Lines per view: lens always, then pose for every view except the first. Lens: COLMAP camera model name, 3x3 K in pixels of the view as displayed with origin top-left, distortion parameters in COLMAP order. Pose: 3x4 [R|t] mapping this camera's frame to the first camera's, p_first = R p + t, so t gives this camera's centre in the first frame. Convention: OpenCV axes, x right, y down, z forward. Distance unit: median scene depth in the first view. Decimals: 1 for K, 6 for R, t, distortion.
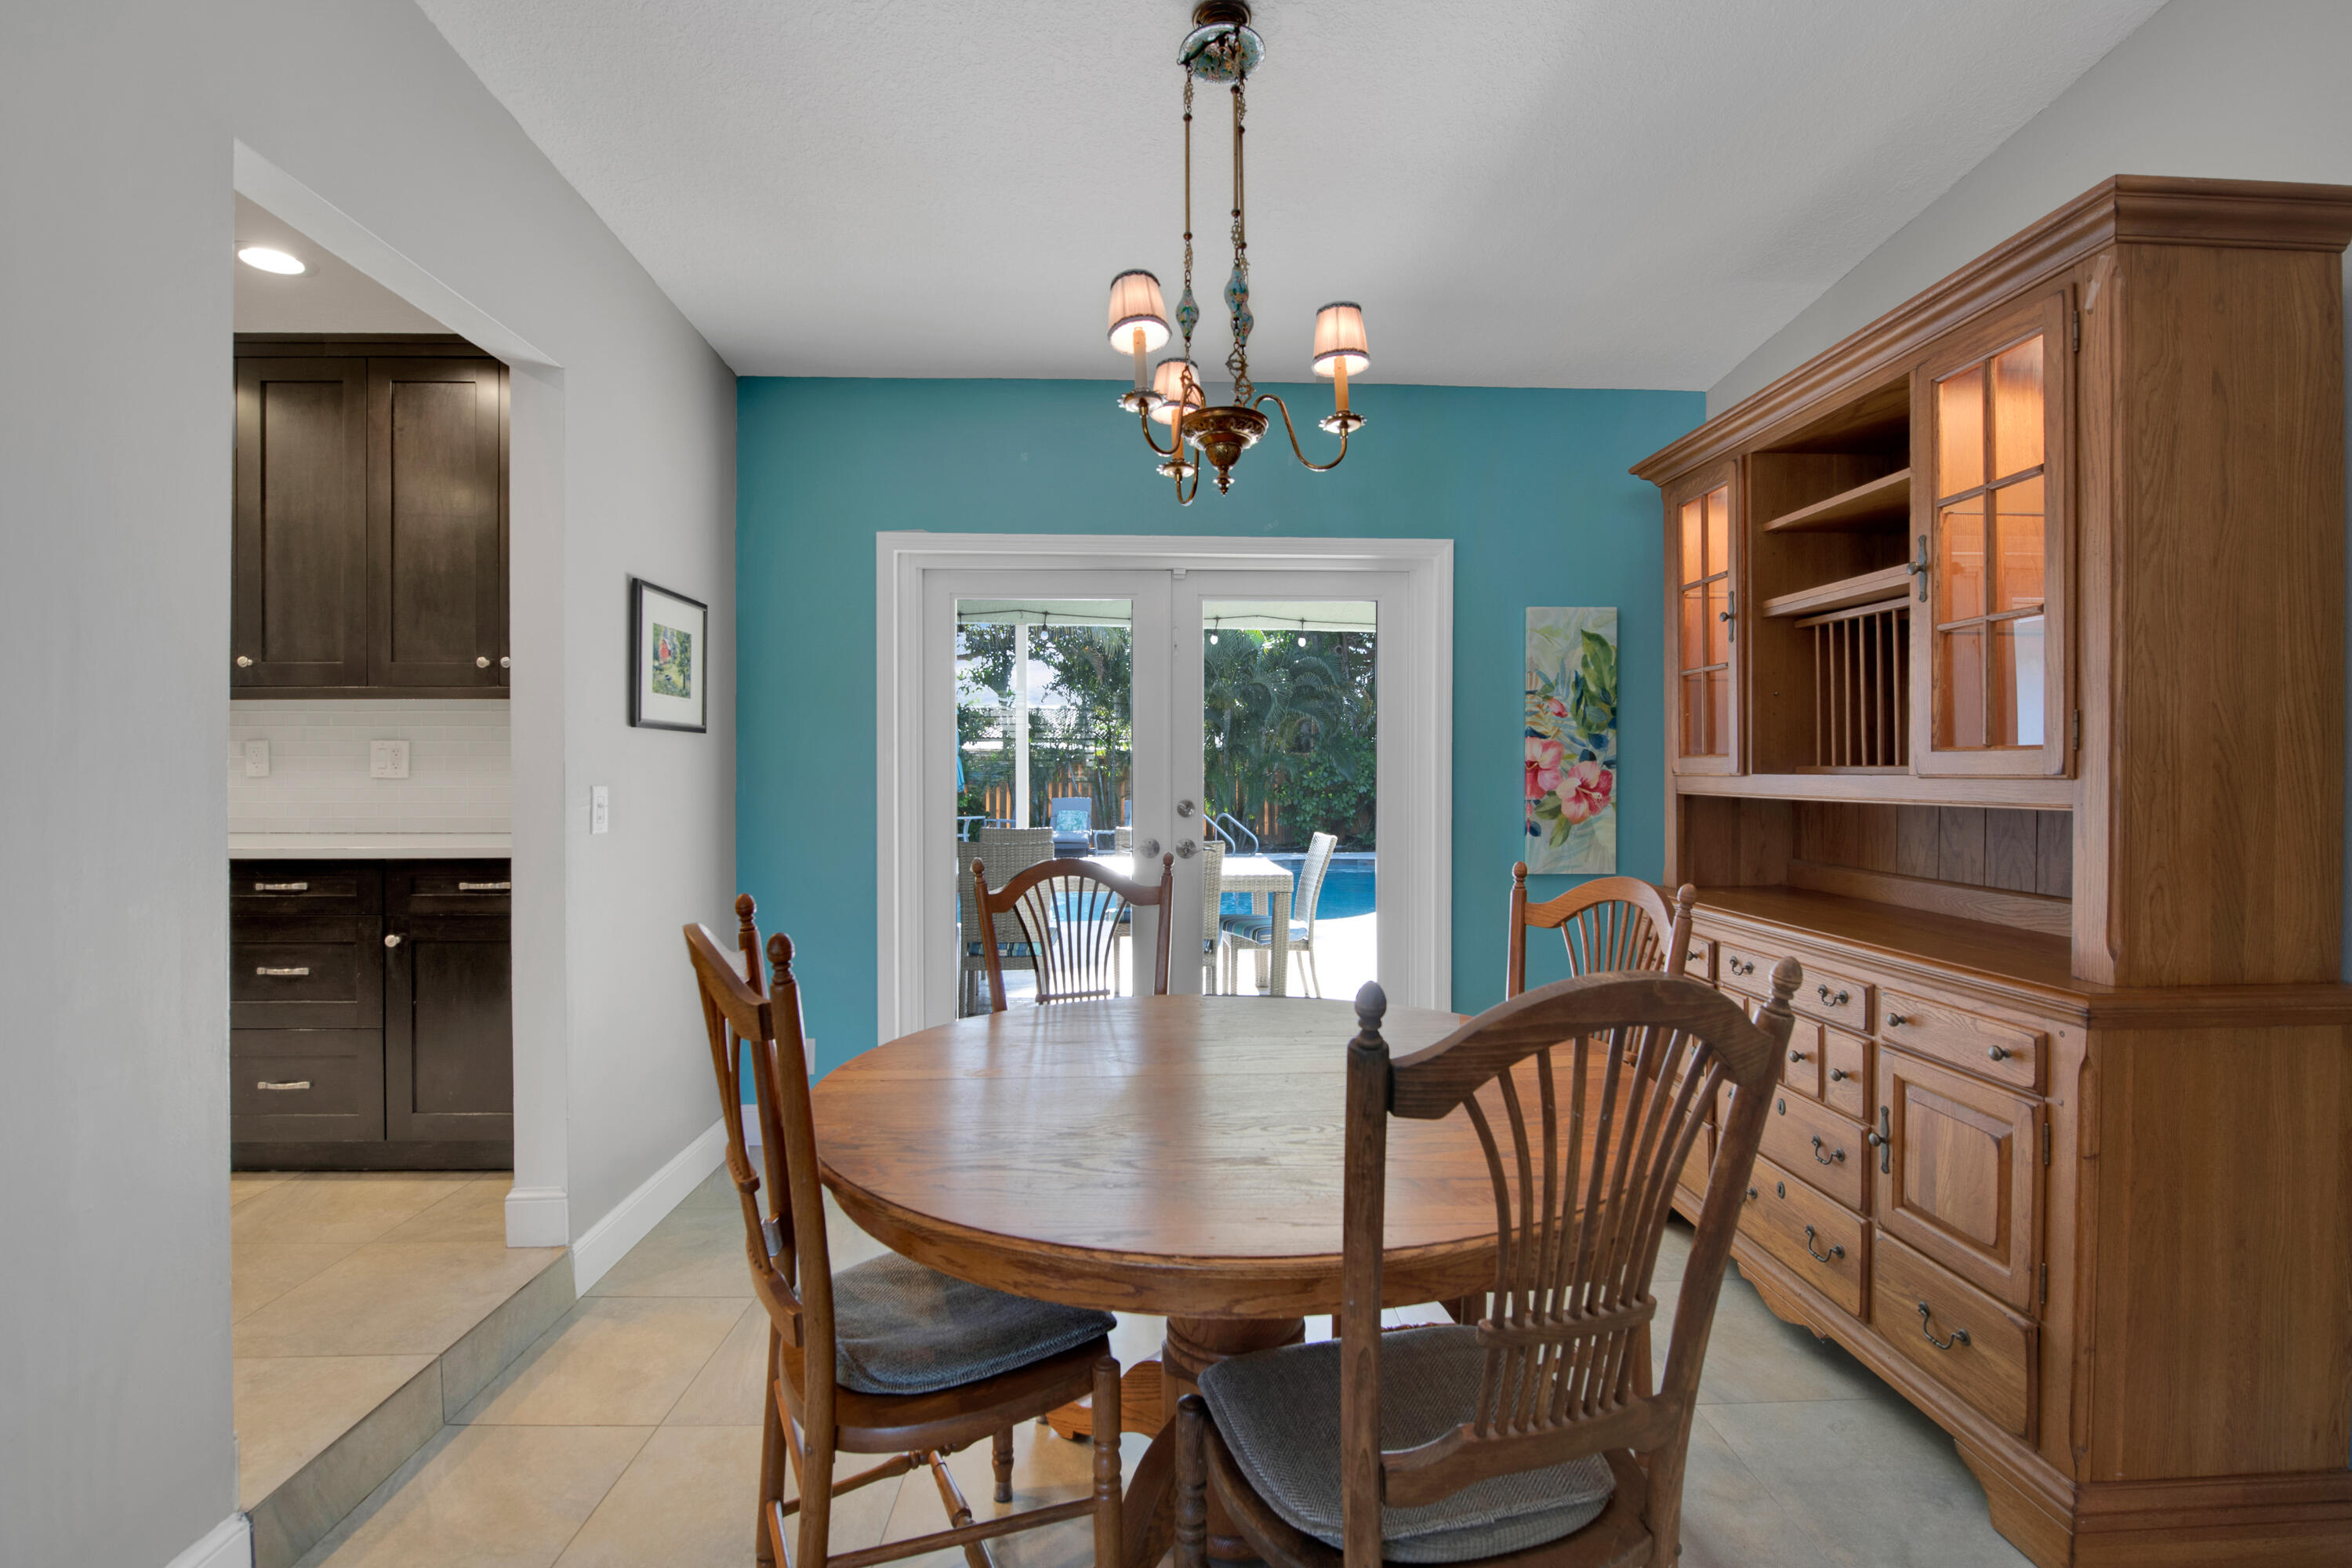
lens RADIAL K [[1051.5, 0, 1179.1], [0, 1051.5, 778.0], [0, 0, 1]] dist [-0.013348, -0.000133]
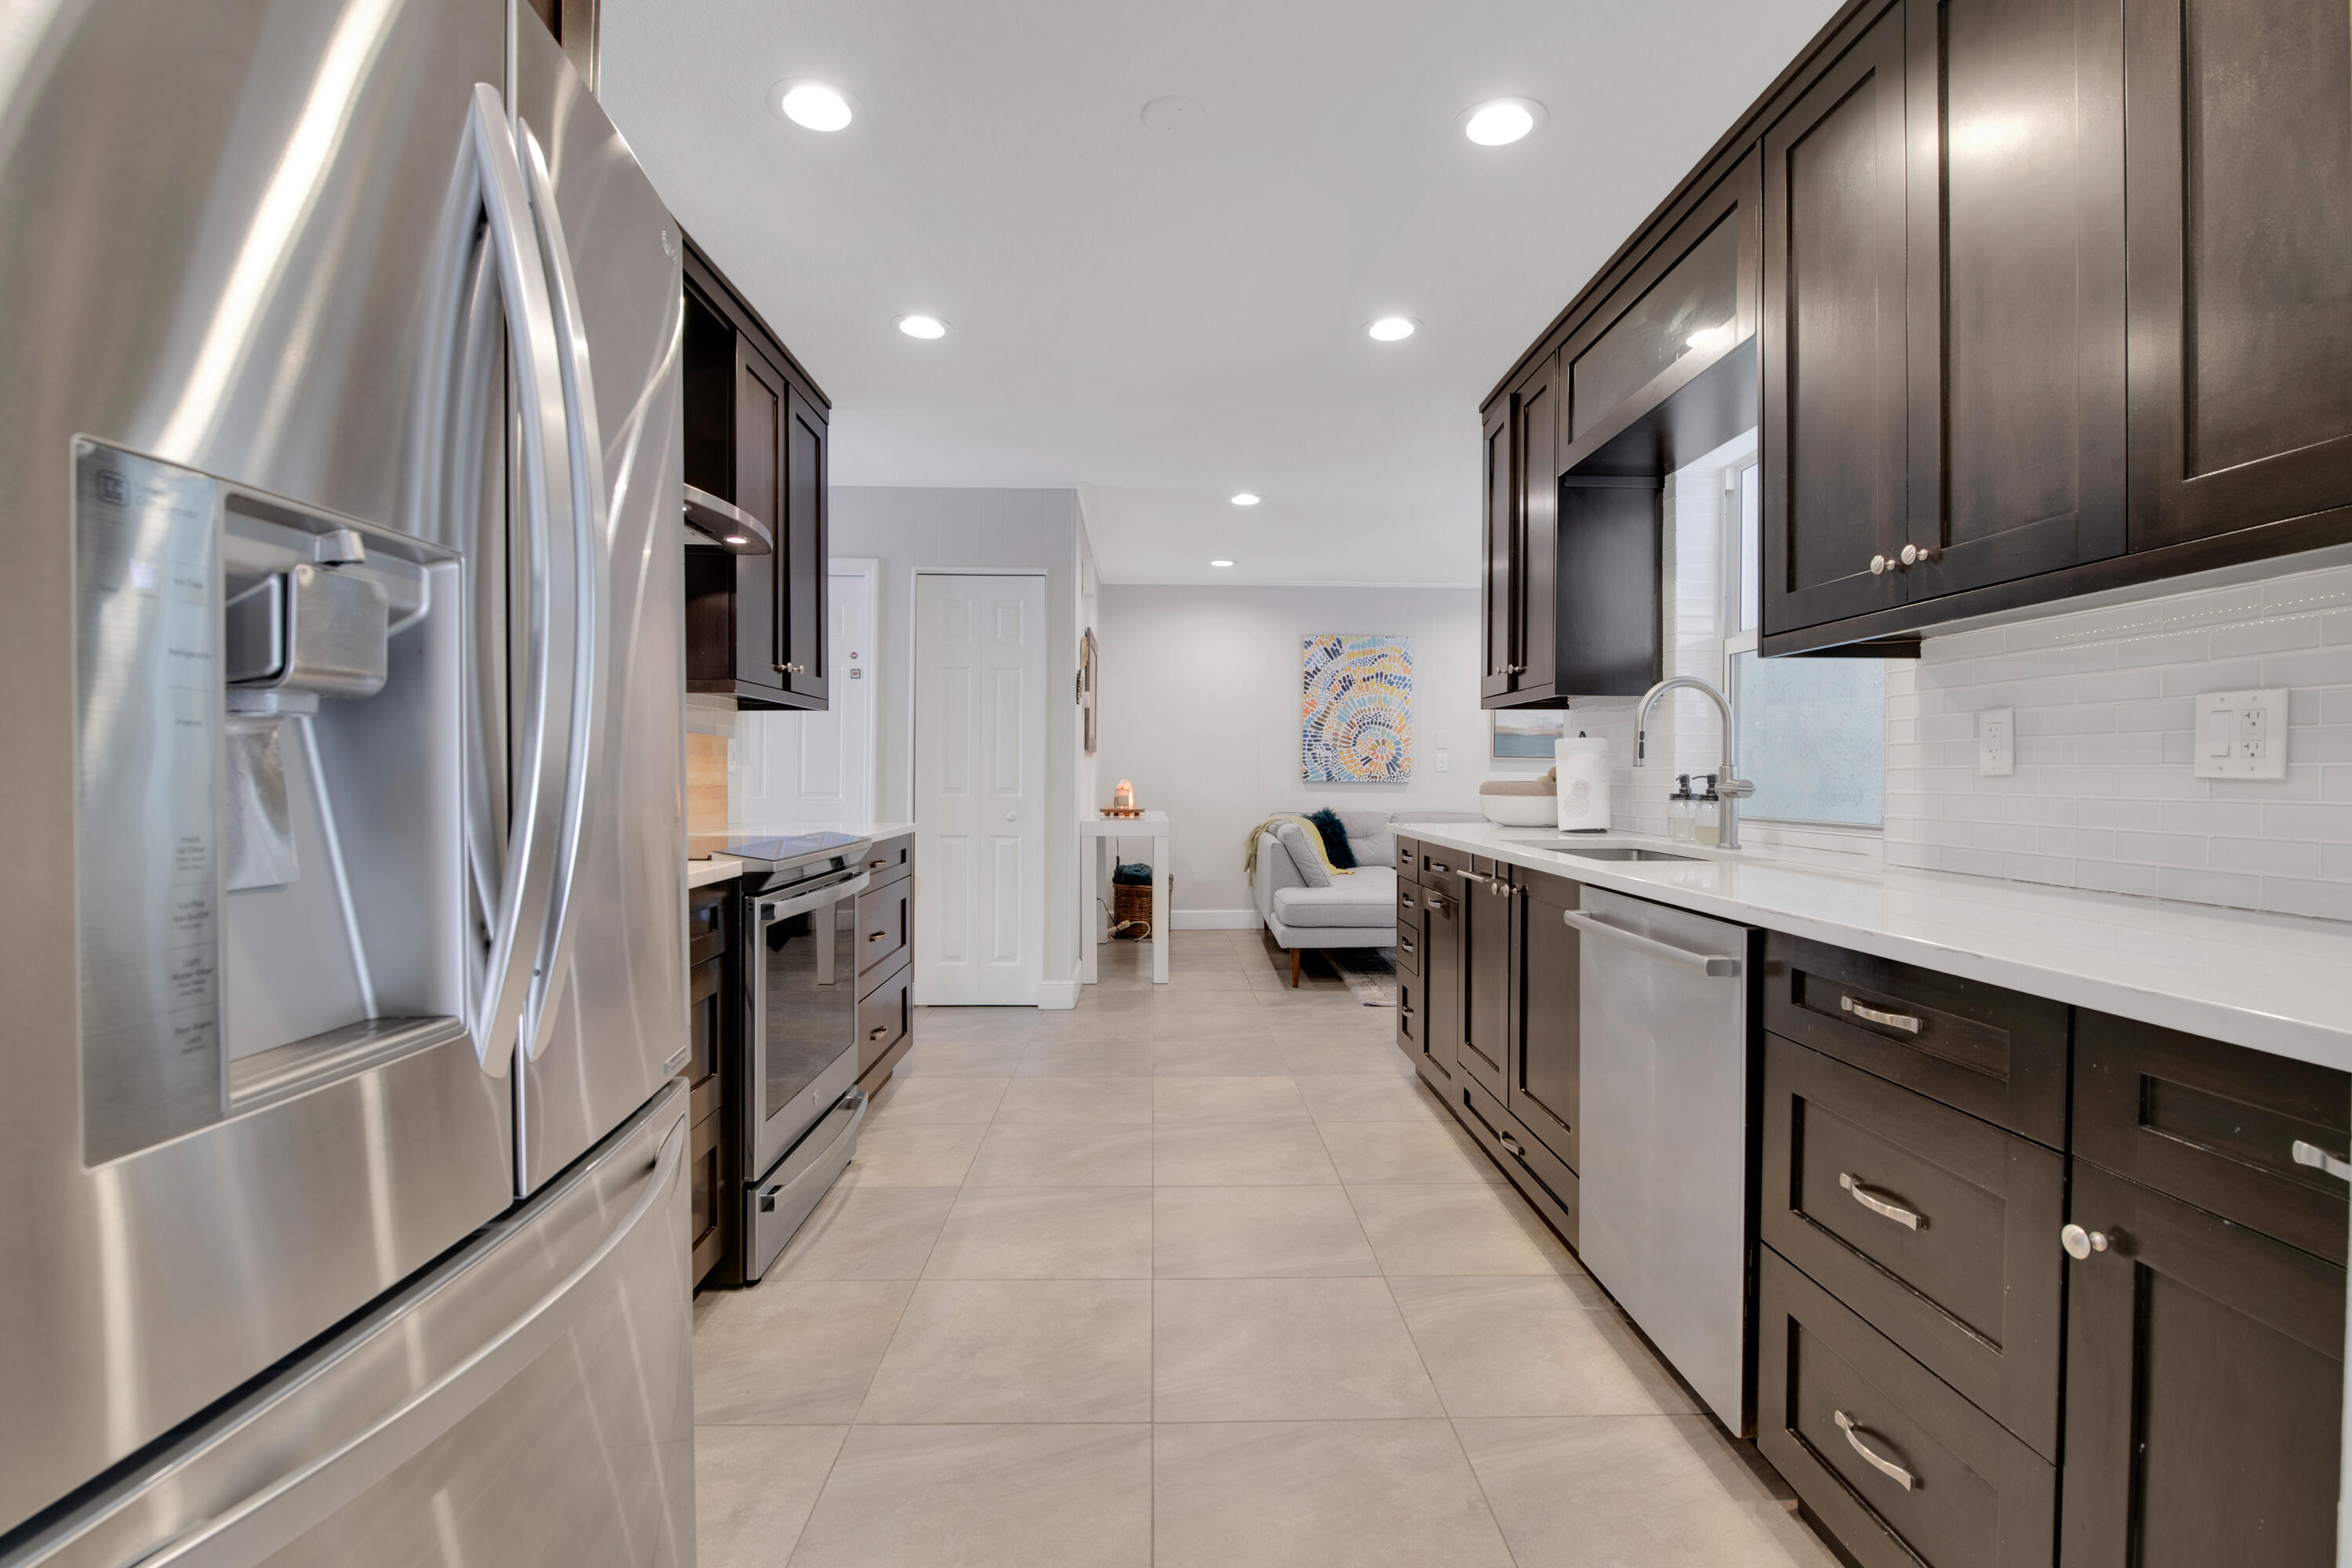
lens RADIAL K [[1051.5, 0, 1179.1], [0, 1051.5, 778.0], [0, 0, 1]] dist [-0.013348, -0.000133]
pose [[-0.015982, 0.004954, -0.999860, -0.268603], [-0.007951, 0.999955, 0.005081, 0.000653], [0.999841, 0.008031, -0.015942, 0.469435]]
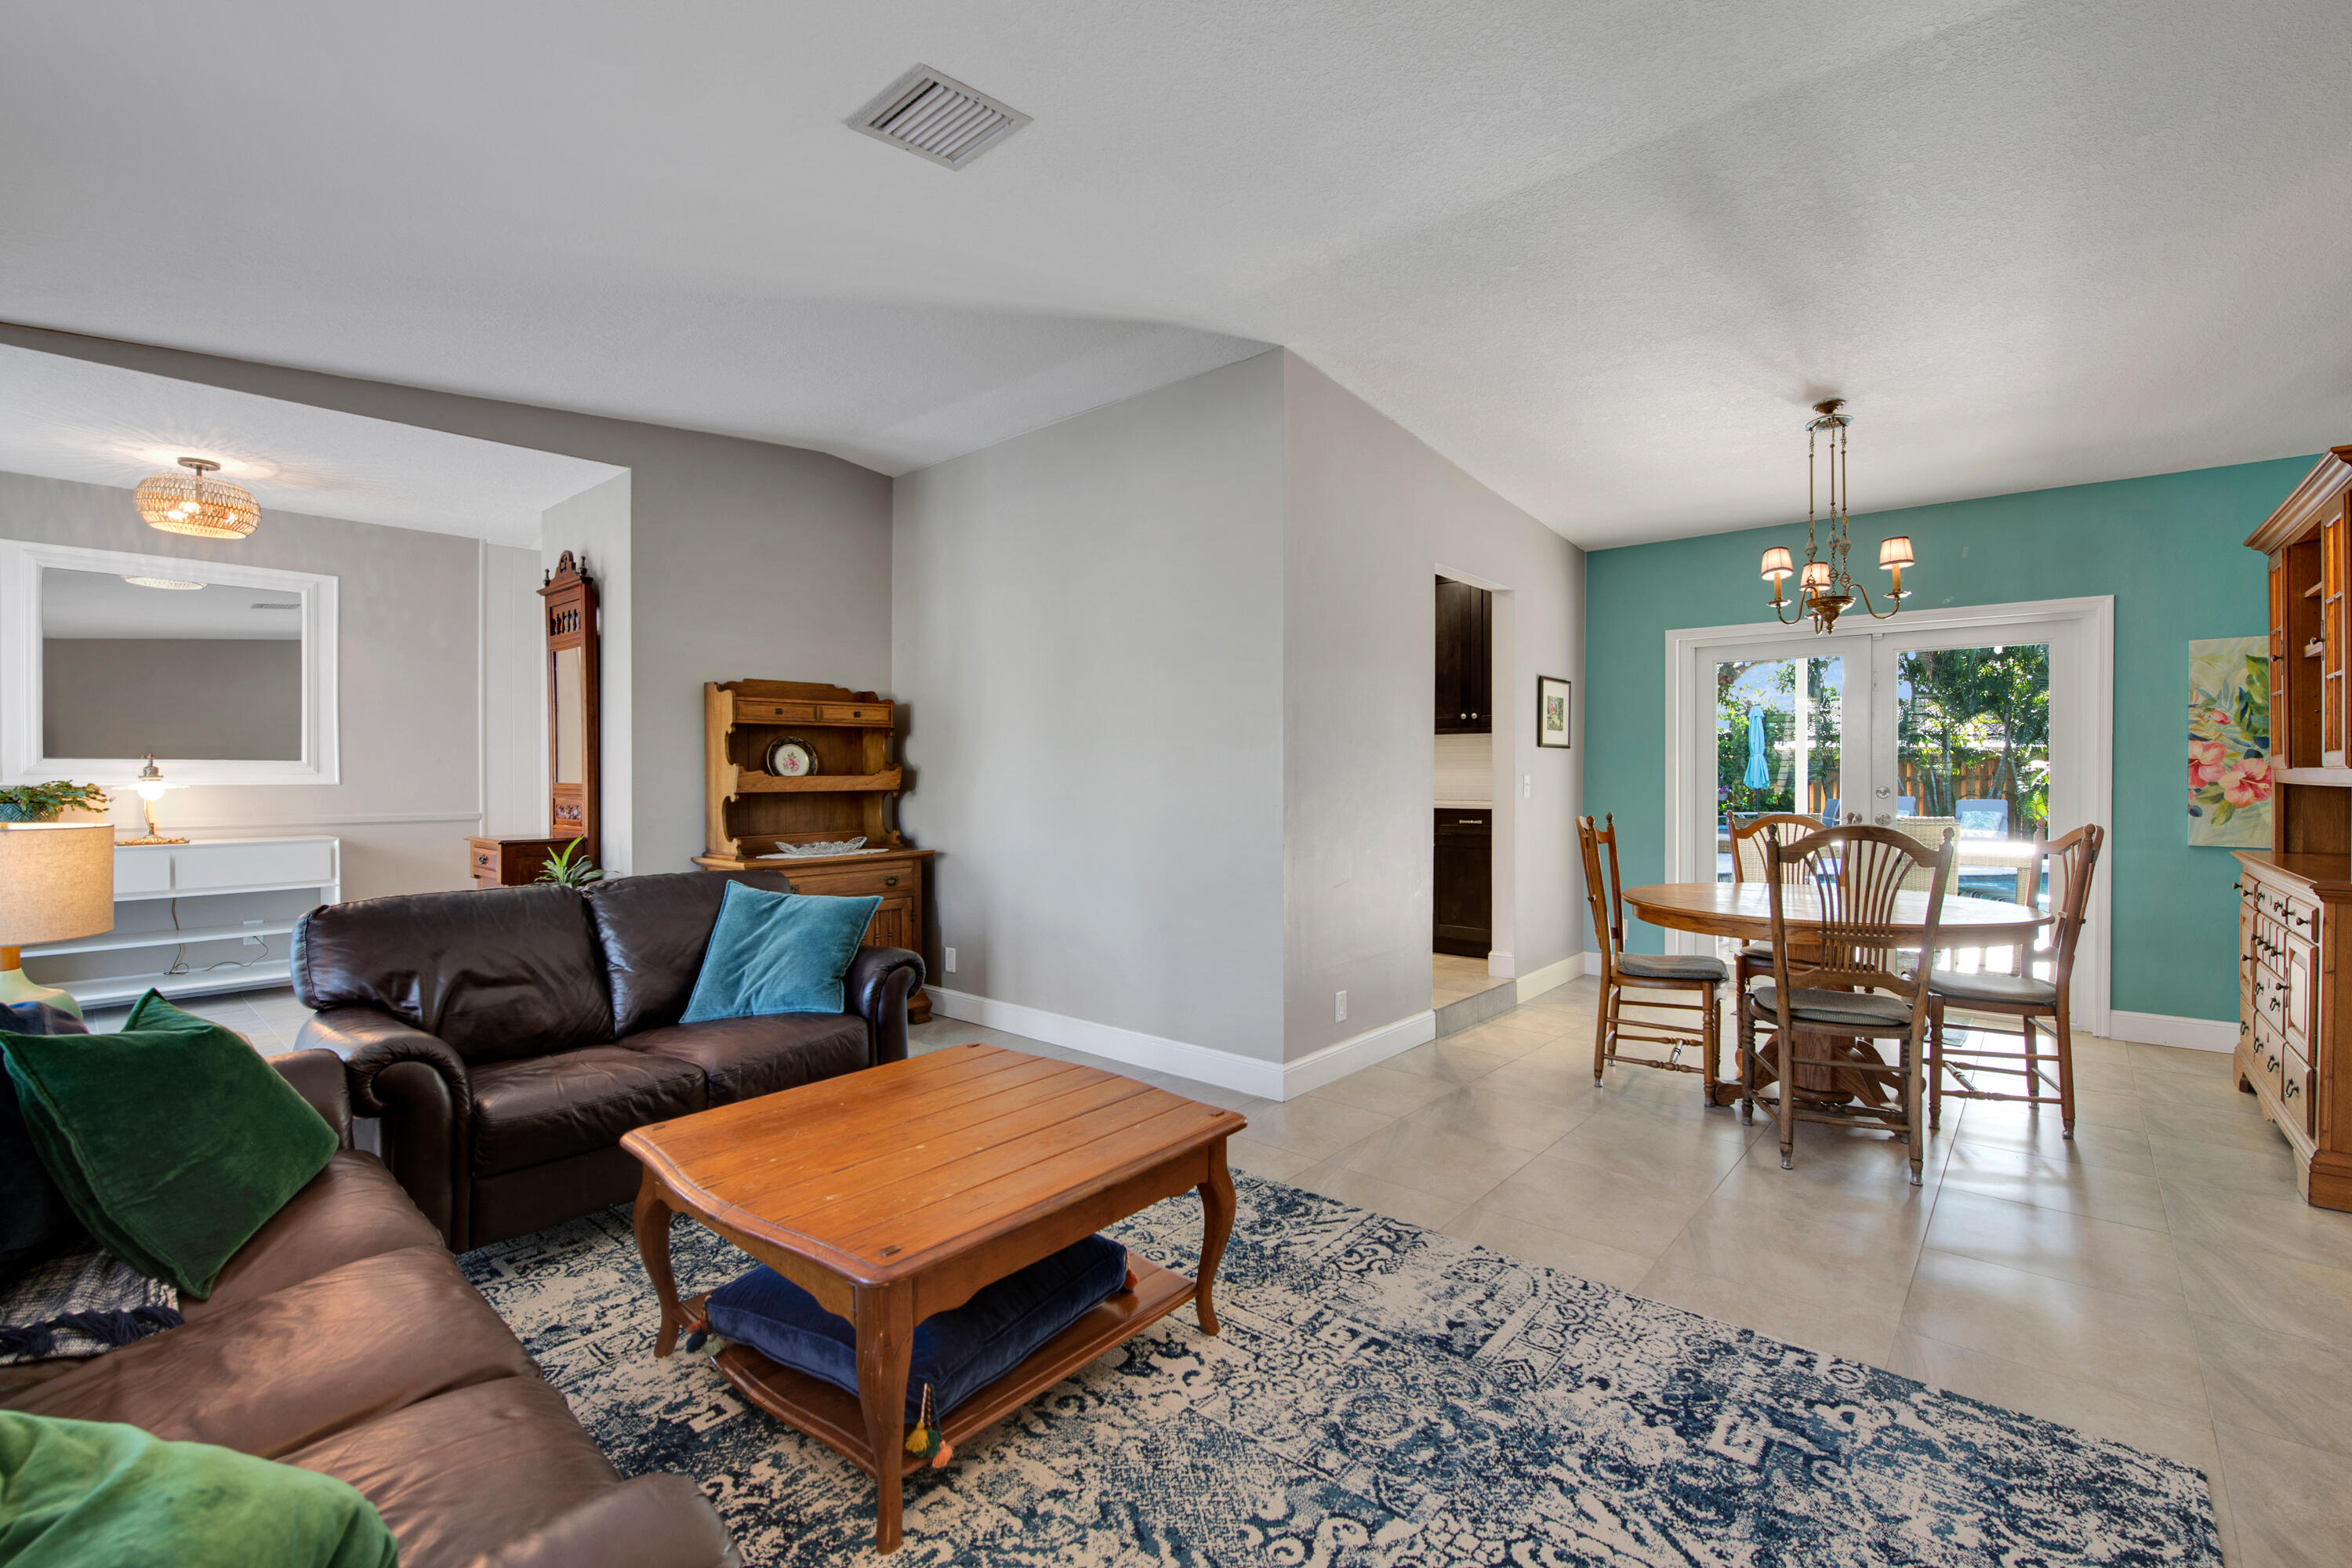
lens RADIAL K [[1051.5, 0, 1179.1], [0, 1051.5, 778.0], [0, 0, 1]] dist [-0.013348, -0.000133]
pose [[0.740801, 0.001978, -0.671721, 0.269907], [-0.003144, 0.999995, -0.000523, 0.012283], [0.671717, 0.002499, 0.740804, -0.791252]]
